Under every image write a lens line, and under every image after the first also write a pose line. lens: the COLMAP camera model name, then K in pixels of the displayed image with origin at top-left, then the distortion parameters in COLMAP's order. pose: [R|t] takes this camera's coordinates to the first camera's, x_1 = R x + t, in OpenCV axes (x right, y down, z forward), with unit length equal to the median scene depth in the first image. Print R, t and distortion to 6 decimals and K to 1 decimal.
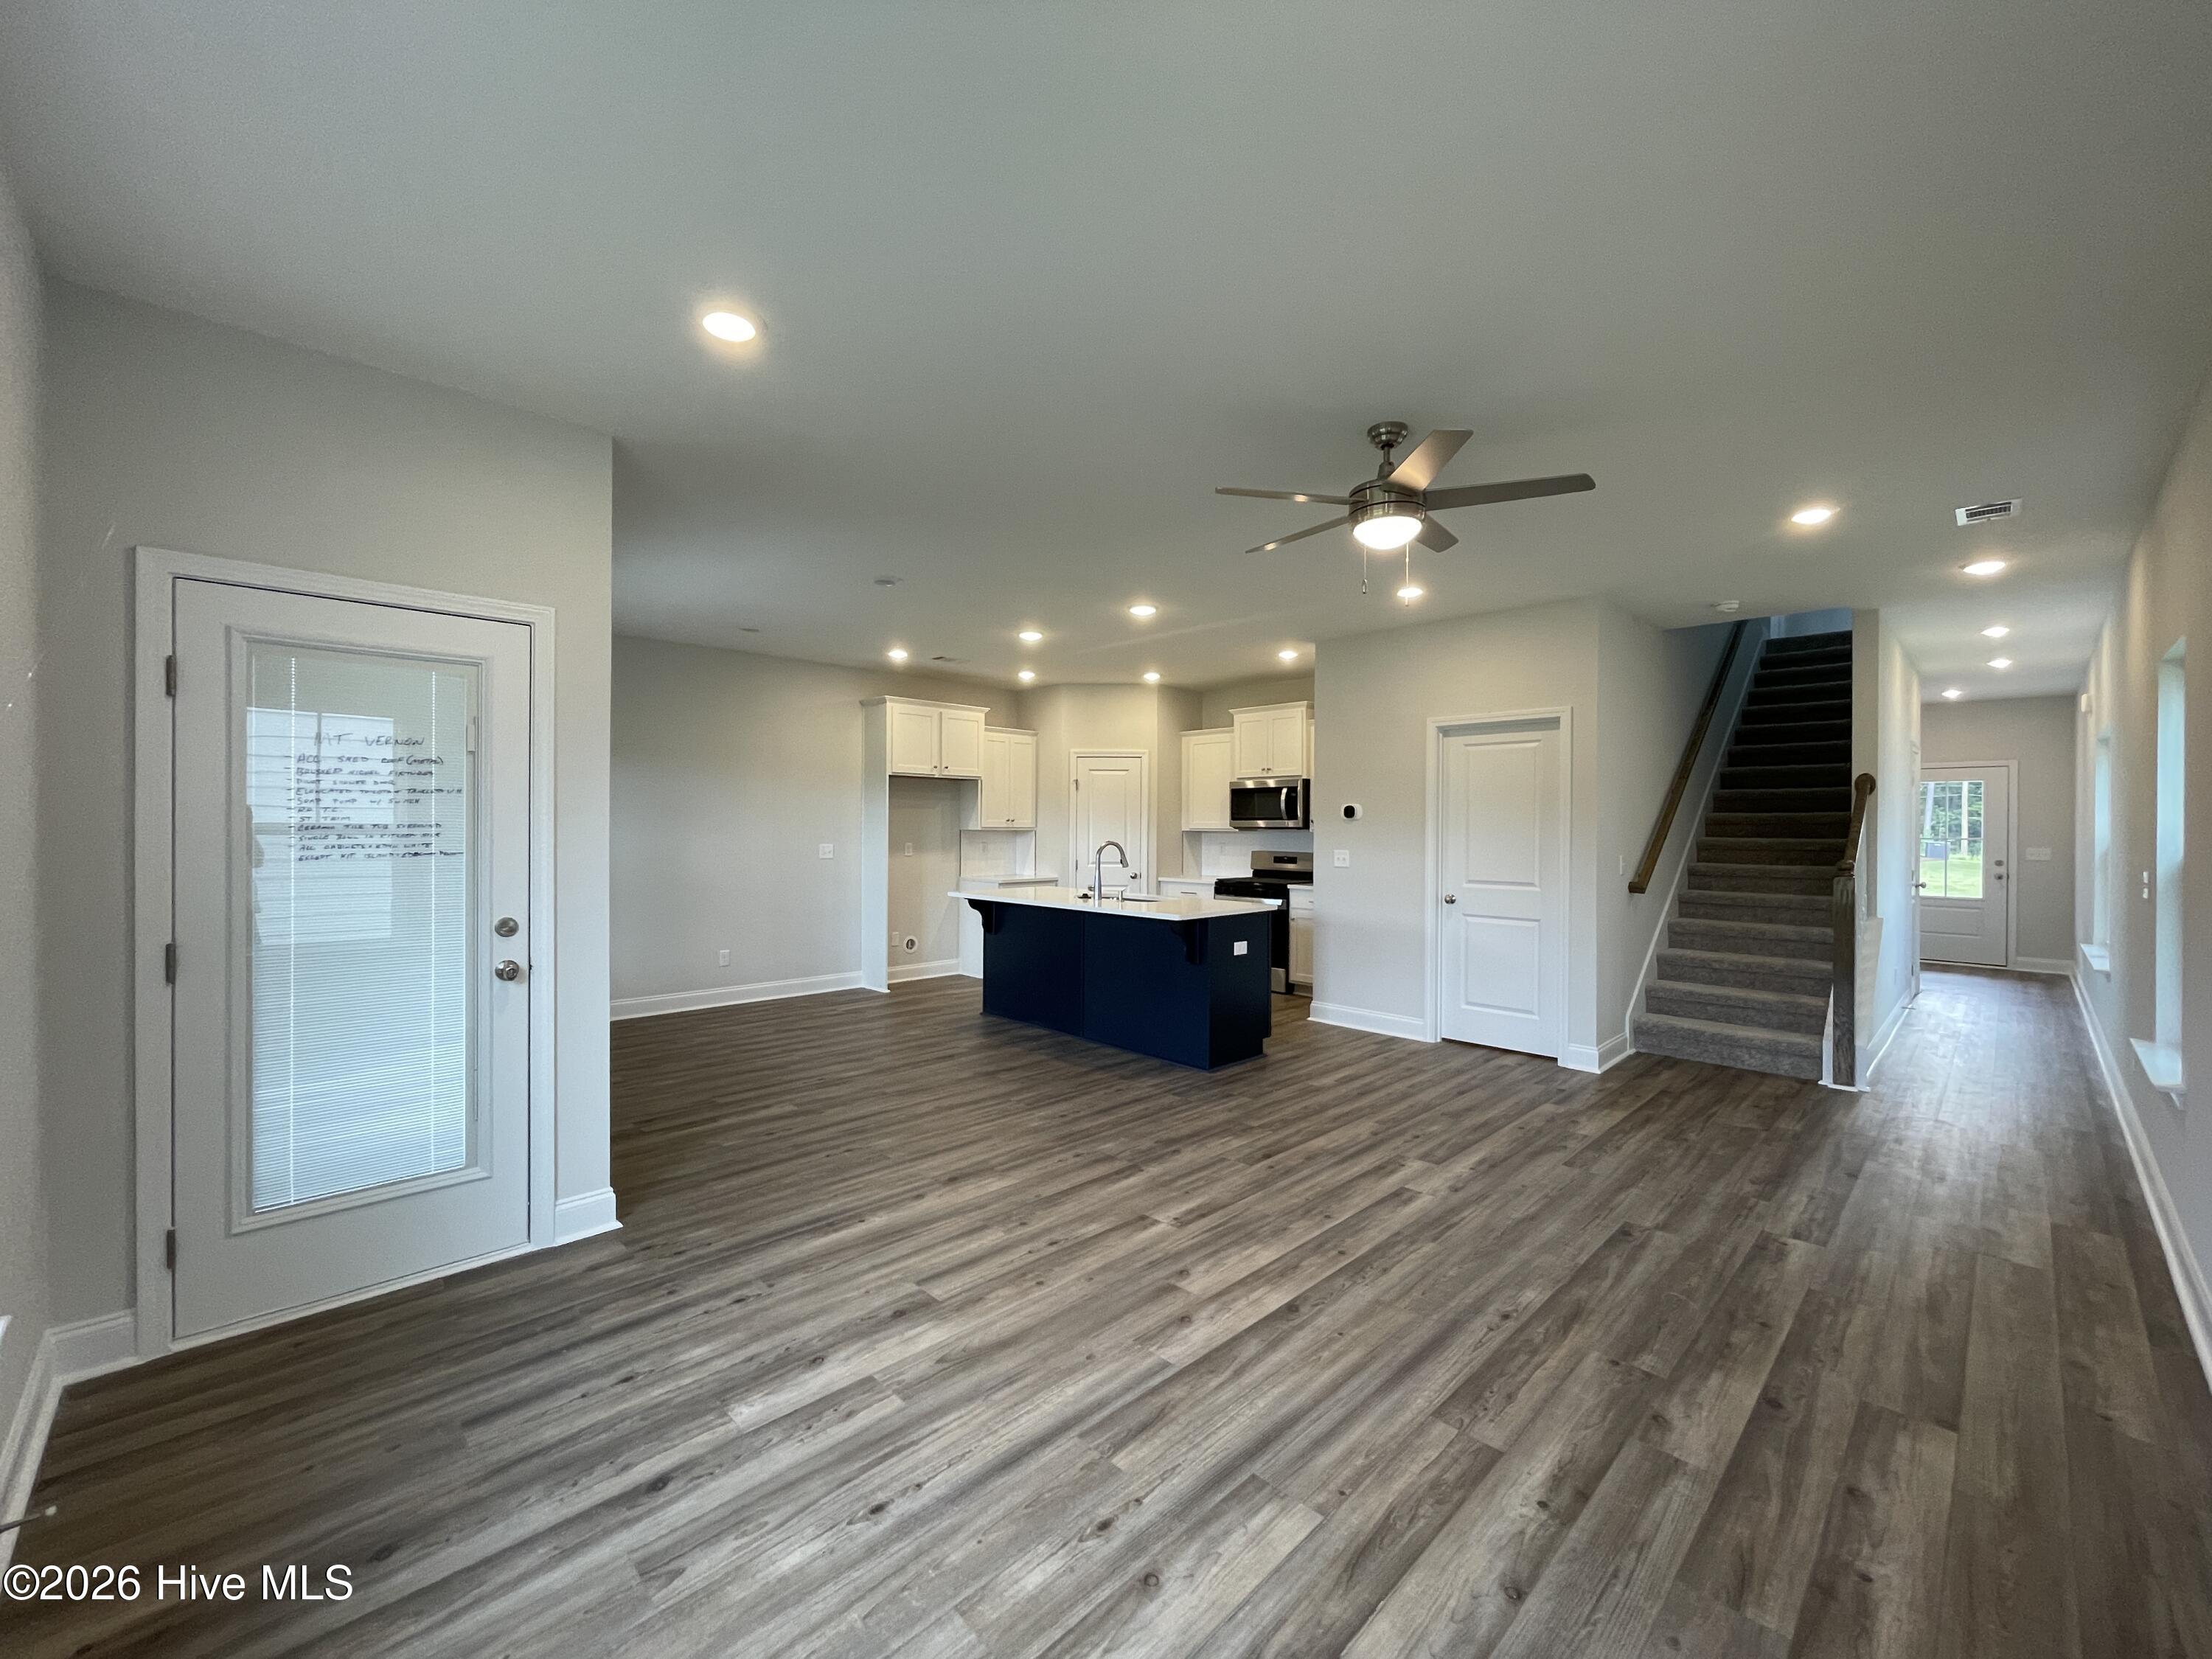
lens RADIAL K [[895.8, 0, 1110.5], [0, 895.8, 831.3], [0, 0, 1]] dist [-0.004459, 0.000231]
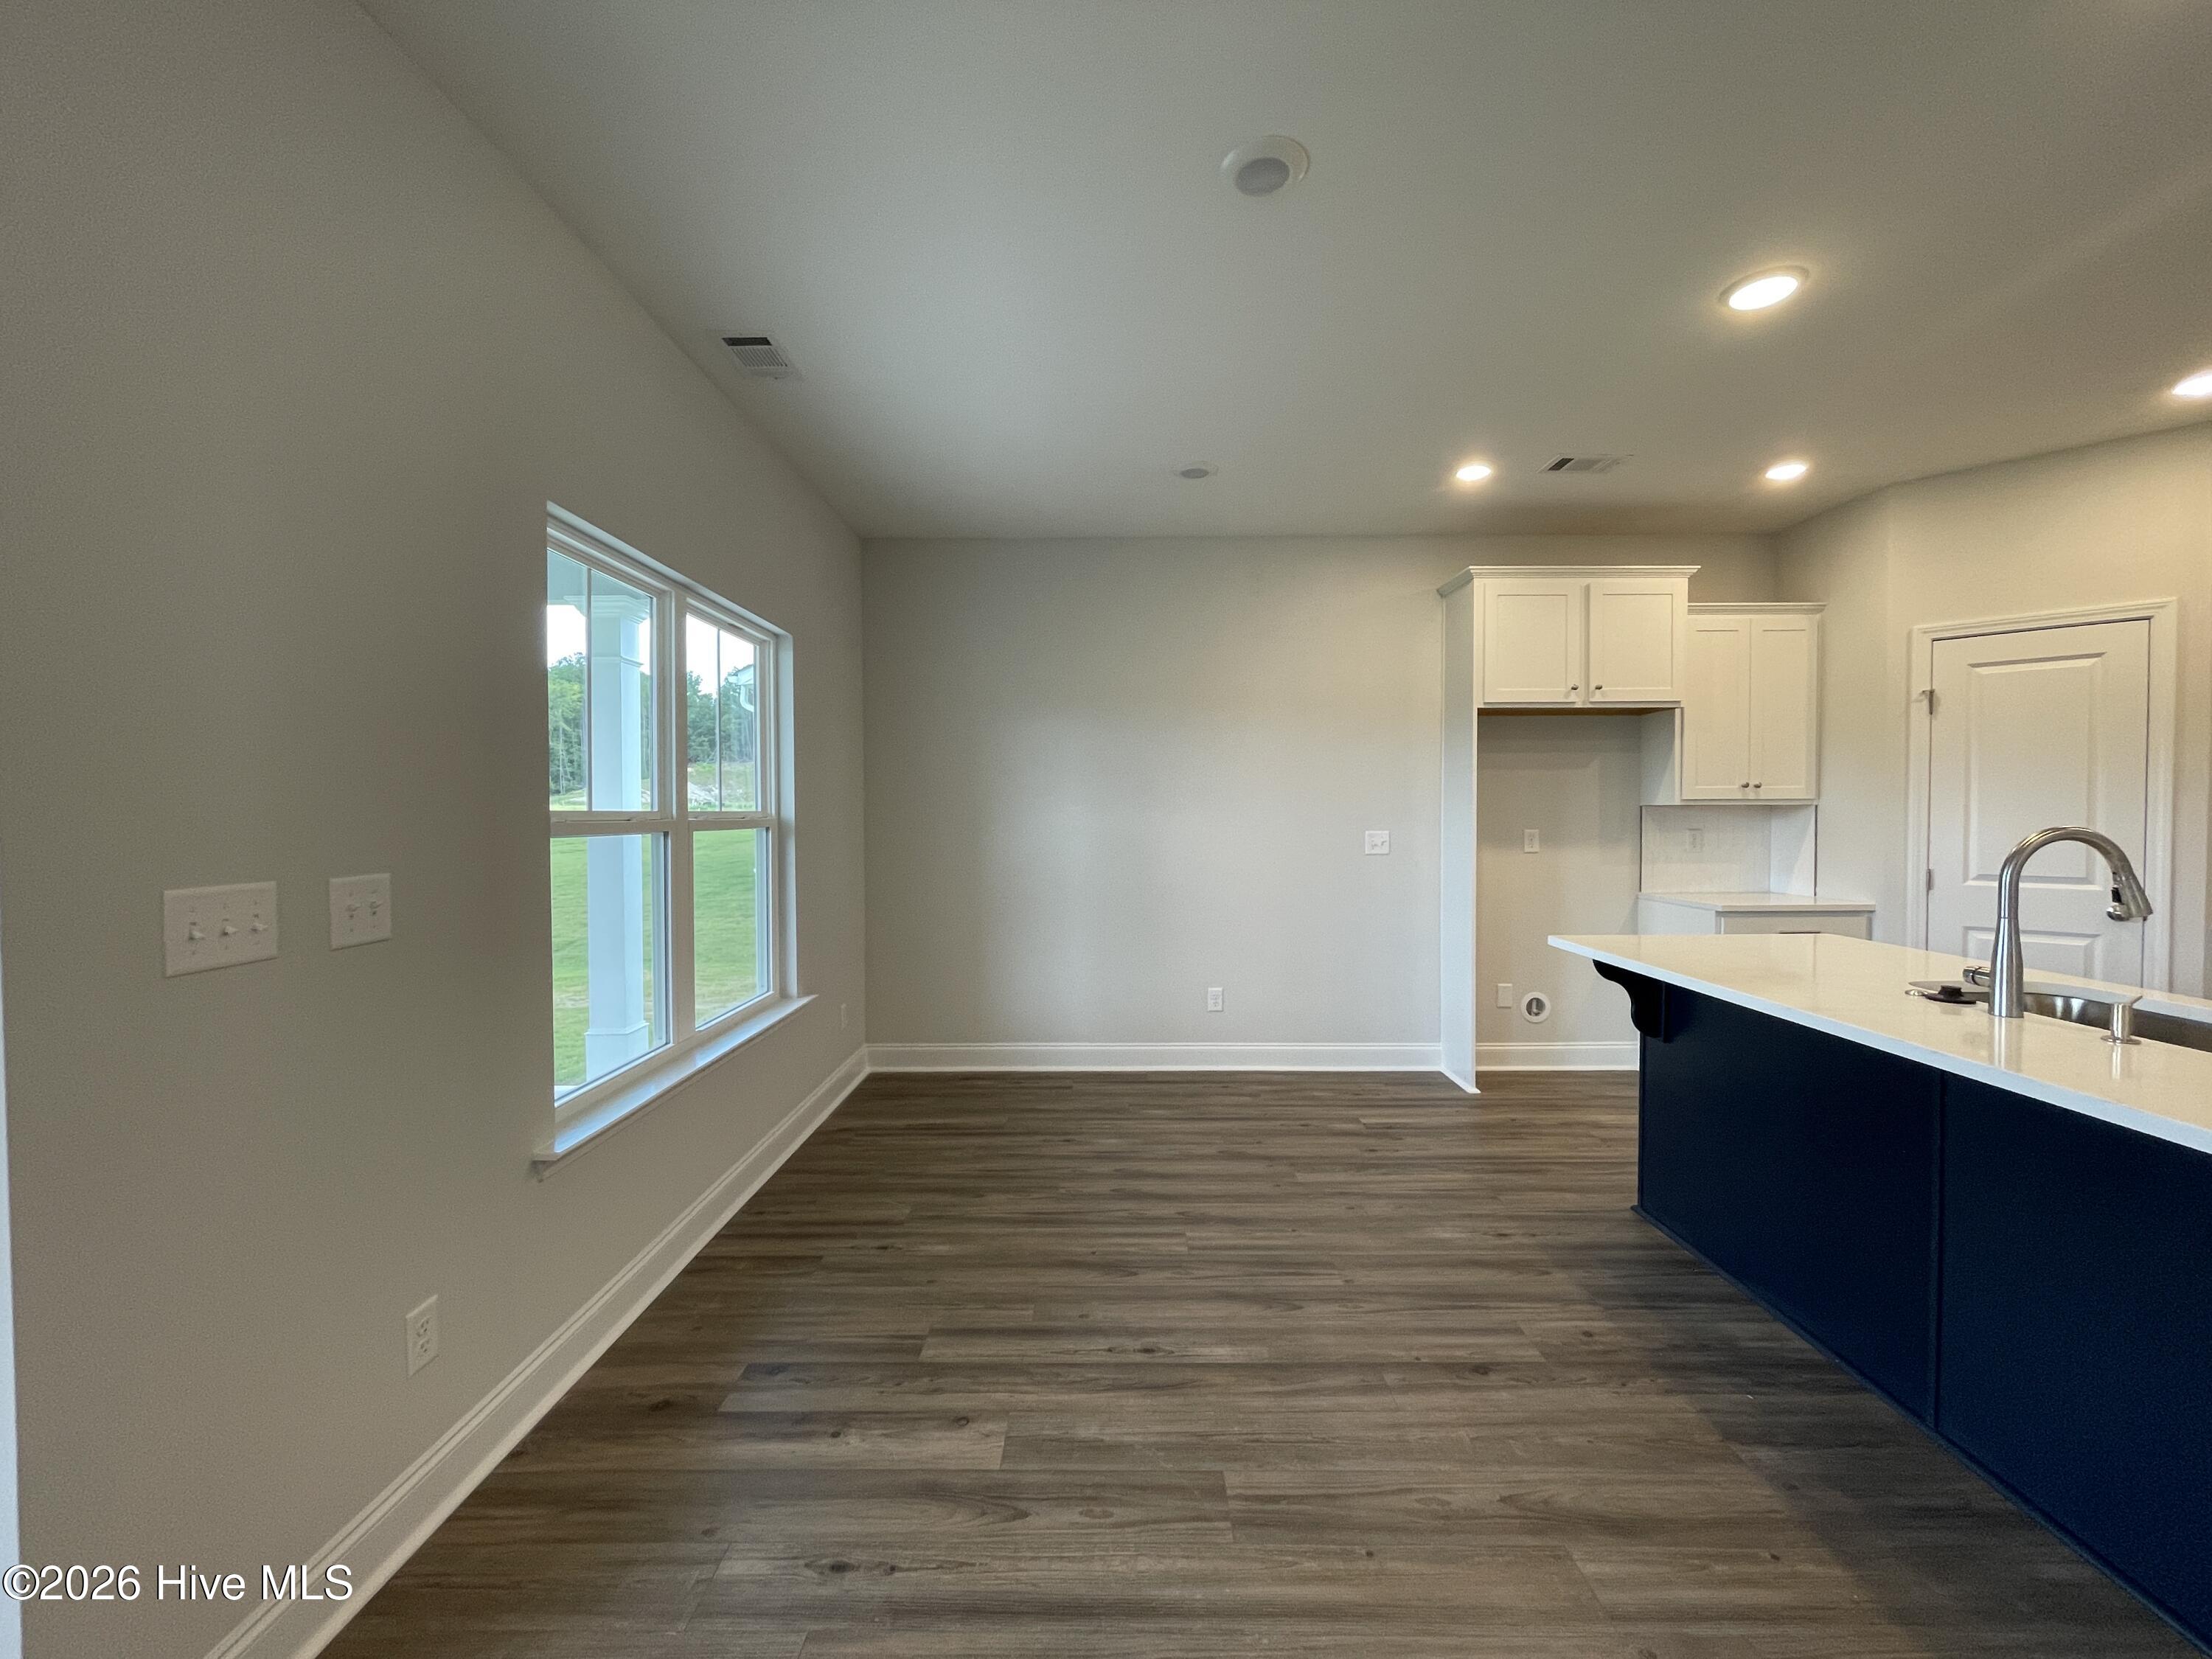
lens RADIAL K [[895.8, 0, 1101.5], [0, 895.8, 831.0], [0, 0, 1]] dist [-0.004459, 0.000231]
pose [[0.702445, 0.008219, -0.711691, -0.011776], [0.004260, 0.999867, 0.015751, 0.004155], [0.711726, -0.014096, 0.702316, 0.419327]]
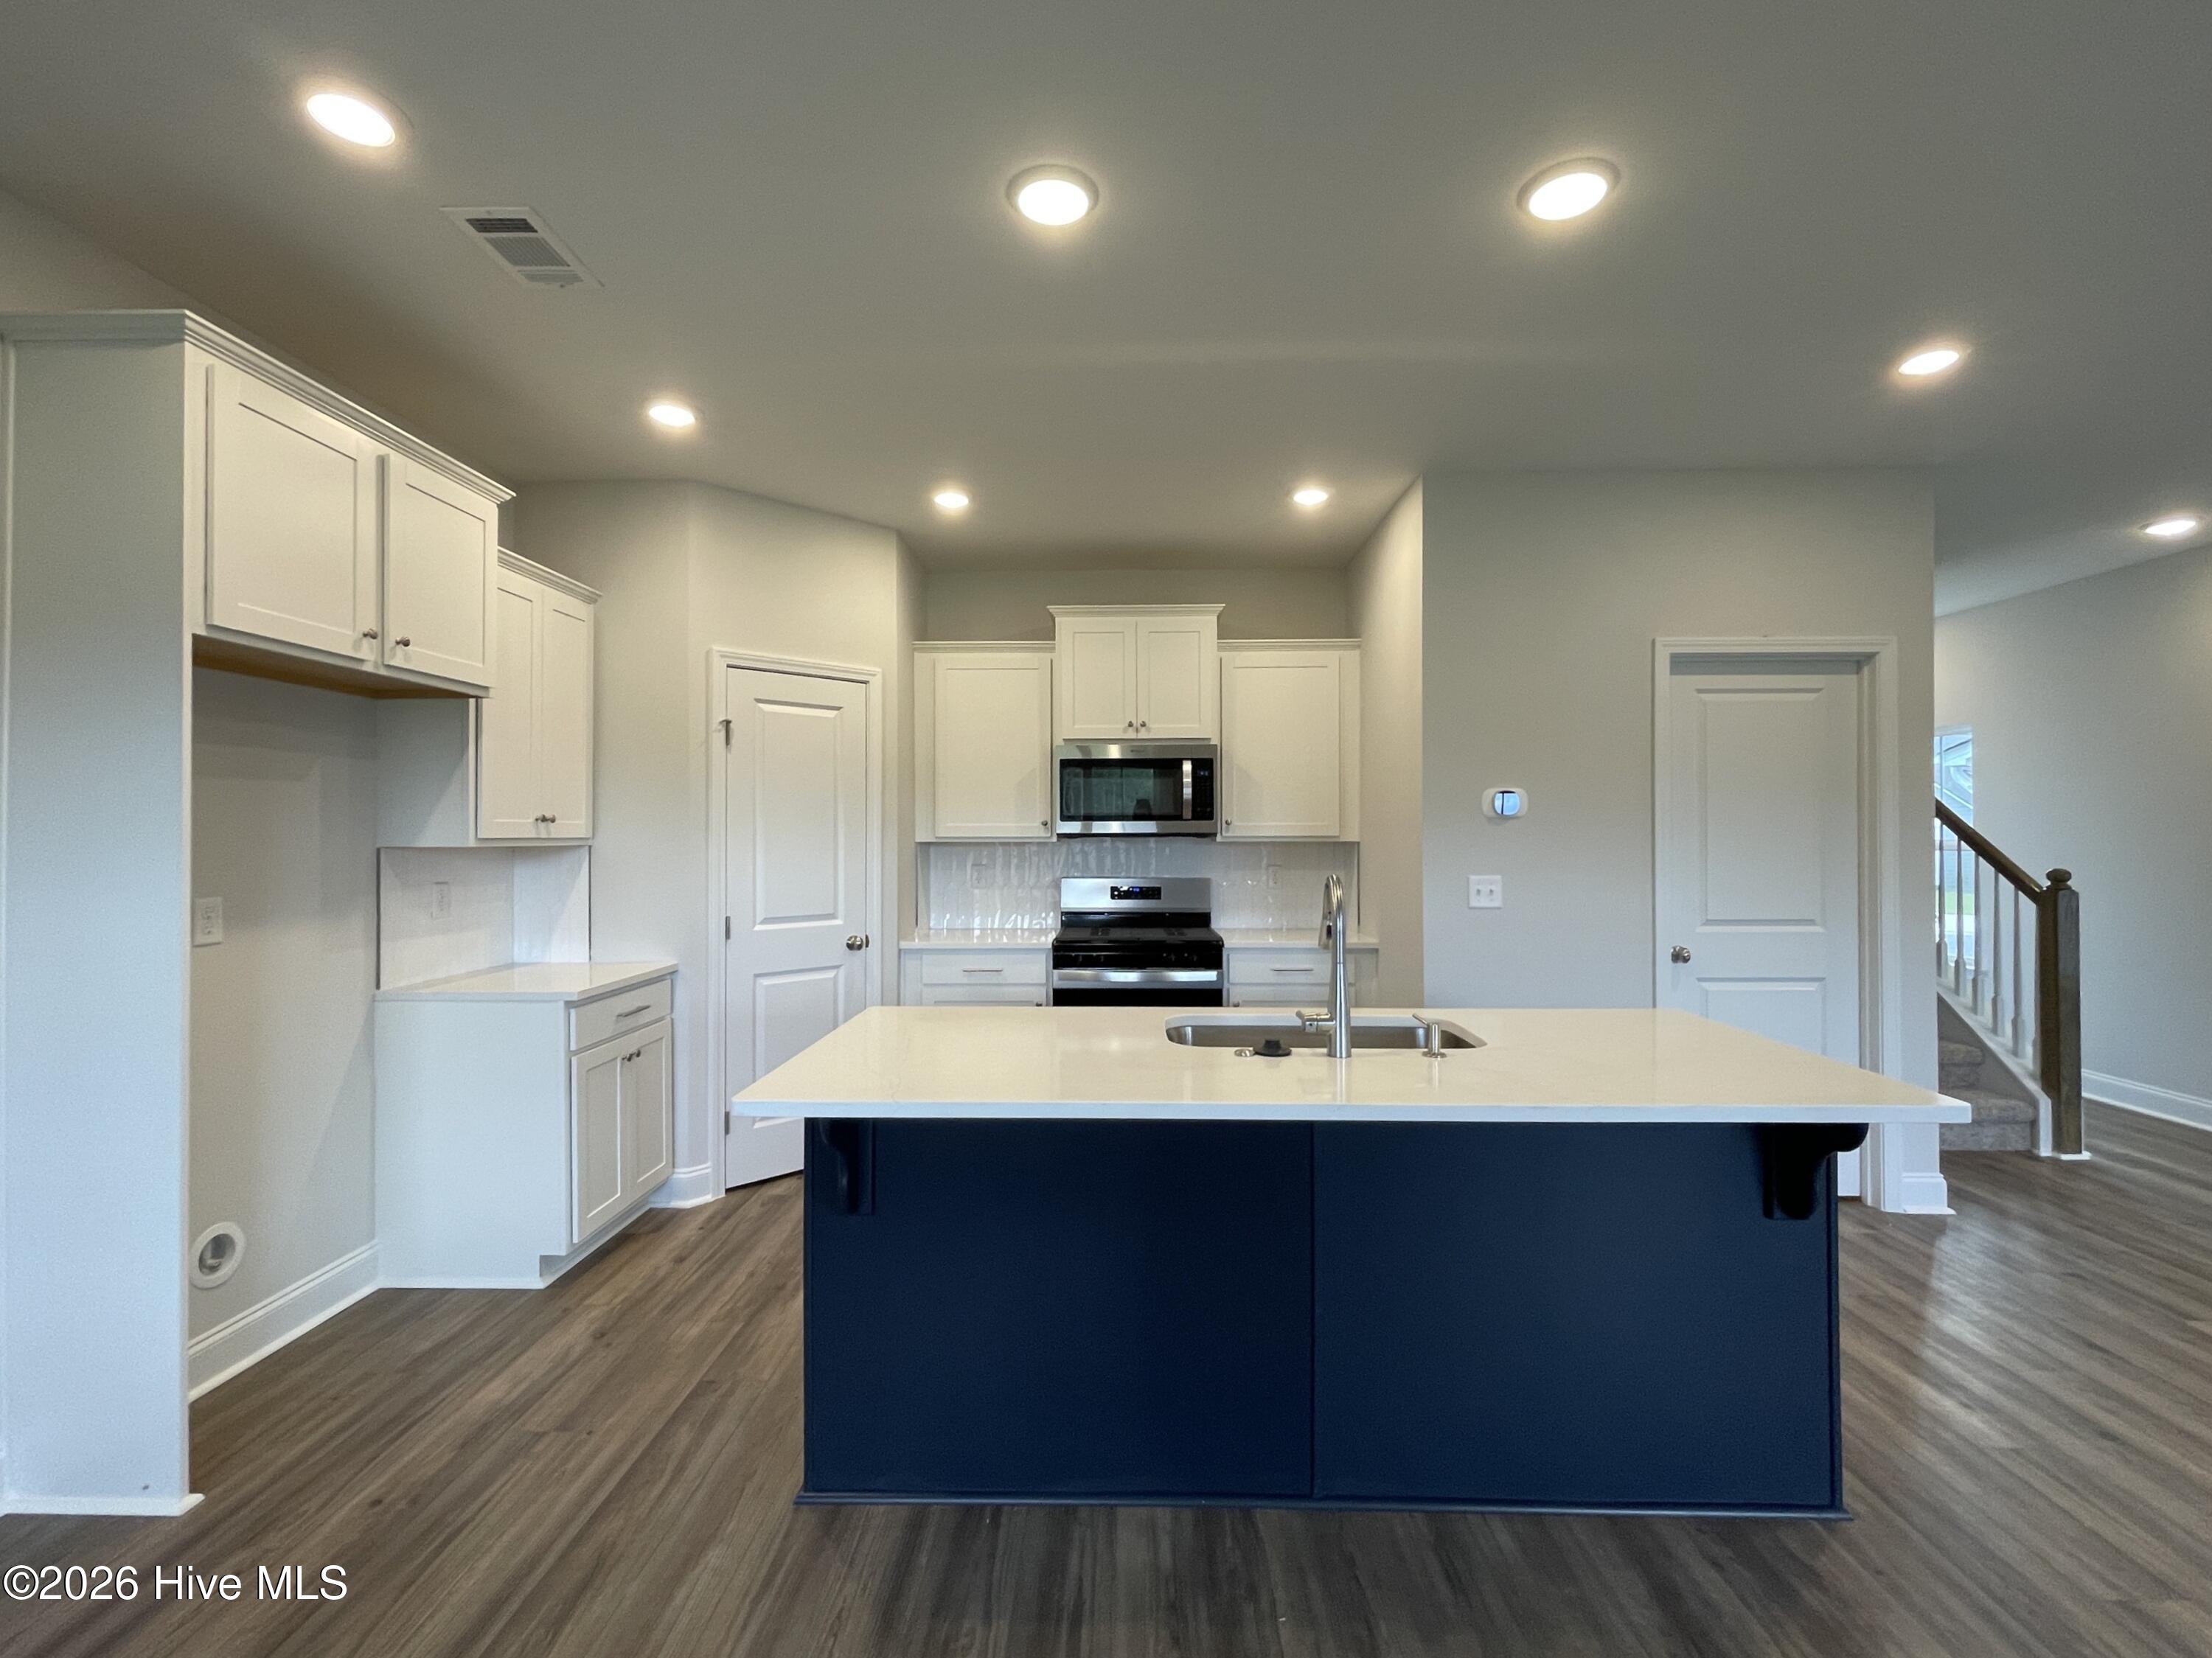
lens RADIAL K [[982.4, 0, 1107.6], [0, 982.4, 831.5], [0, 0, 1]] dist [-0.003431, 0.000848]
pose [[0.716189, -0.004480, 0.697892, -0.246992], [0.009634, 0.999948, -0.003468, -0.004133], [-0.697840, 0.009207, 0.716194, 0.602498]]
